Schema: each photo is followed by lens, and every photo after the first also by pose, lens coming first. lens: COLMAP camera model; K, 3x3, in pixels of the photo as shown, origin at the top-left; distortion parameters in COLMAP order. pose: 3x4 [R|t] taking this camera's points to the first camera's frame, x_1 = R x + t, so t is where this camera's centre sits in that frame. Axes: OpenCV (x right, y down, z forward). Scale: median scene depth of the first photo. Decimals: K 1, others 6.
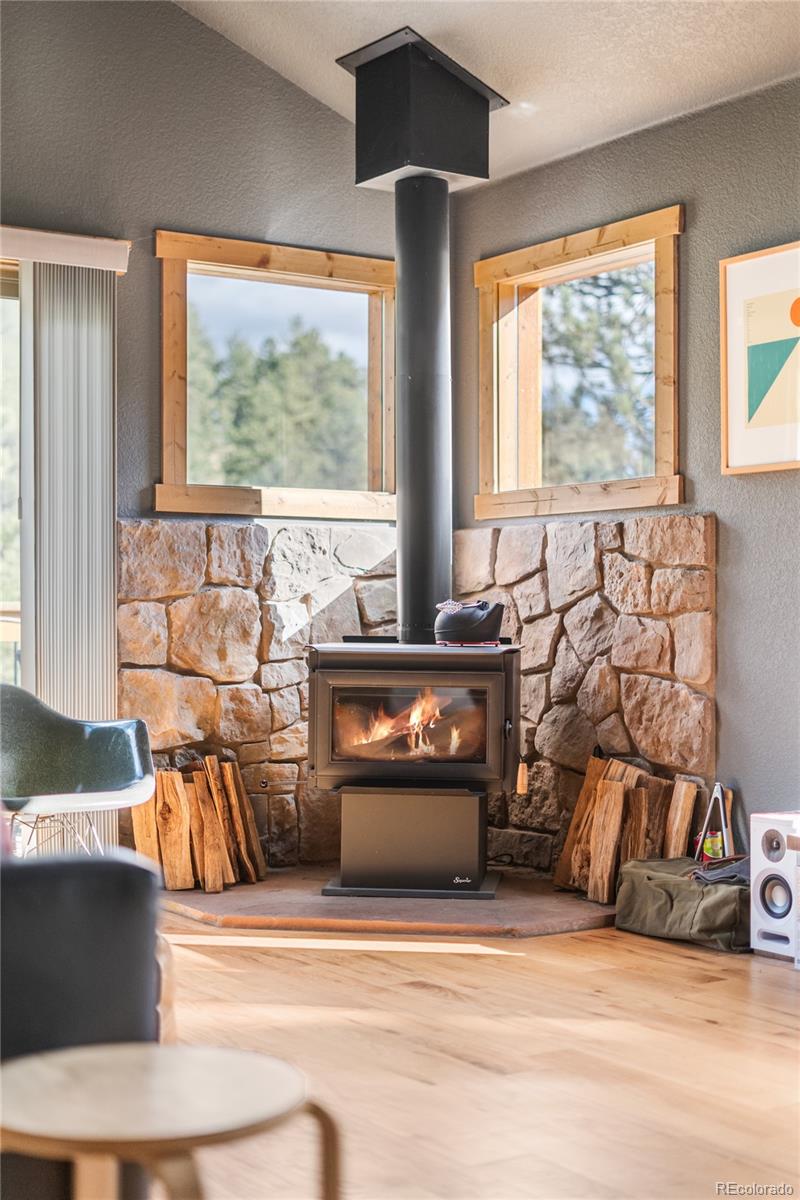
lens RADIAL K [[1814.7, 0, 399.2], [0, 1814.7, 605.8], [0, 0, 1]] dist [0.022953, 0.000000]
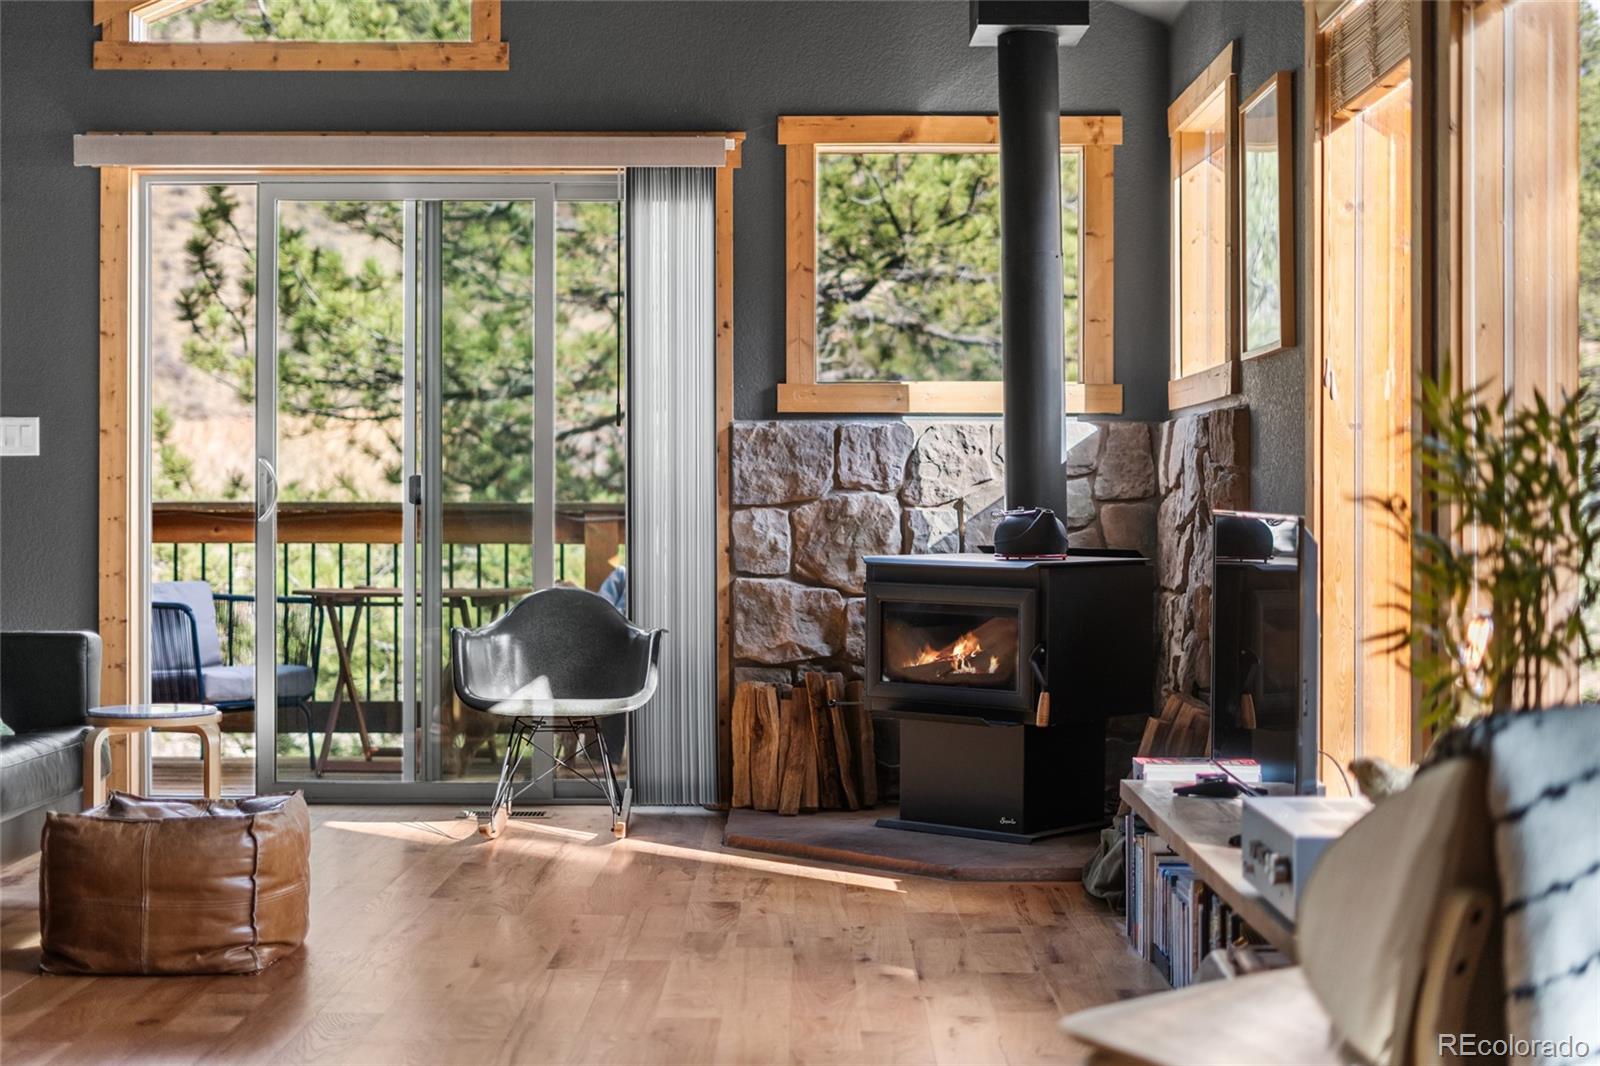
lens RADIAL K [[2419.6, 0, 802.1], [0, 2419.6, 490.2], [0, 0, 1]] dist [0.022953, 0.000000]
pose [[0.821042, -0.003843, -0.570854, 0.593144], [-0.000079, 0.999977, -0.006844, -0.002627], [0.570867, 0.005665, 0.821023, -0.030620]]
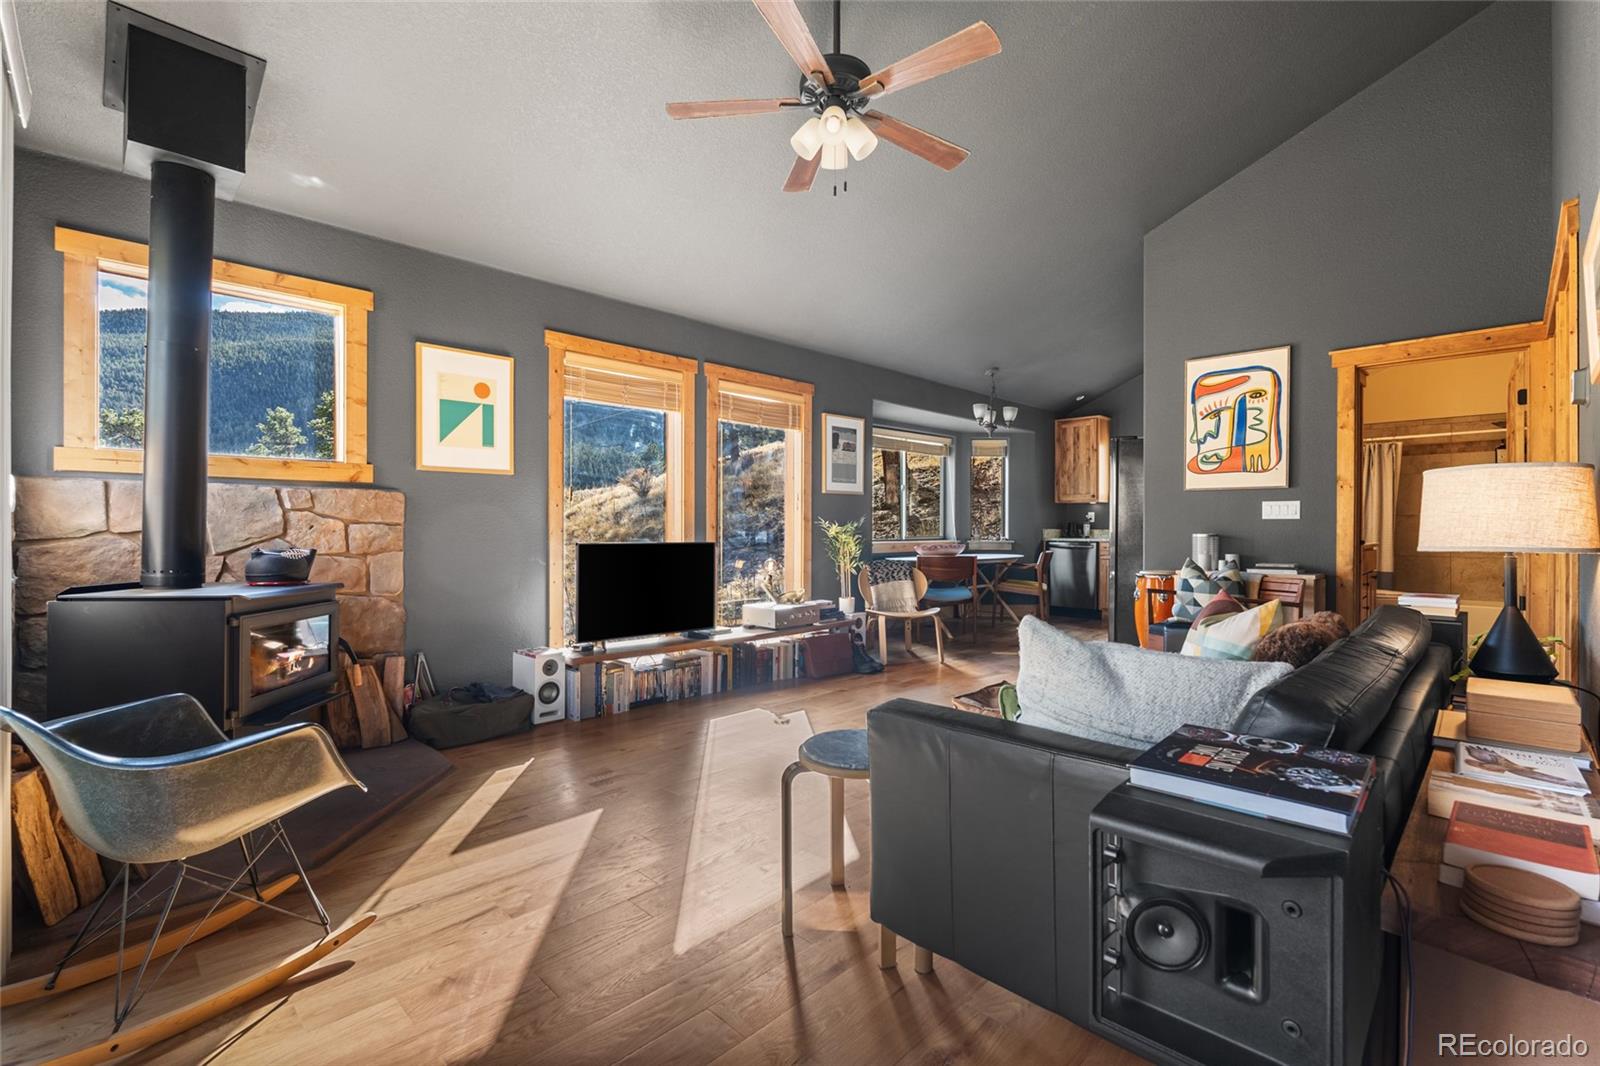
lens RADIAL K [[699.2, 0, 797.4], [0, 699.2, 530.2], [0, 0, 1]] dist [-0.001265, -0.000035]
pose [[-0.205947, 0.000920, 0.978563, -0.474859], [-0.005644, 0.999982, -0.002128, -0.014951], [-0.978547, -0.005961, -0.205939, 0.706628]]
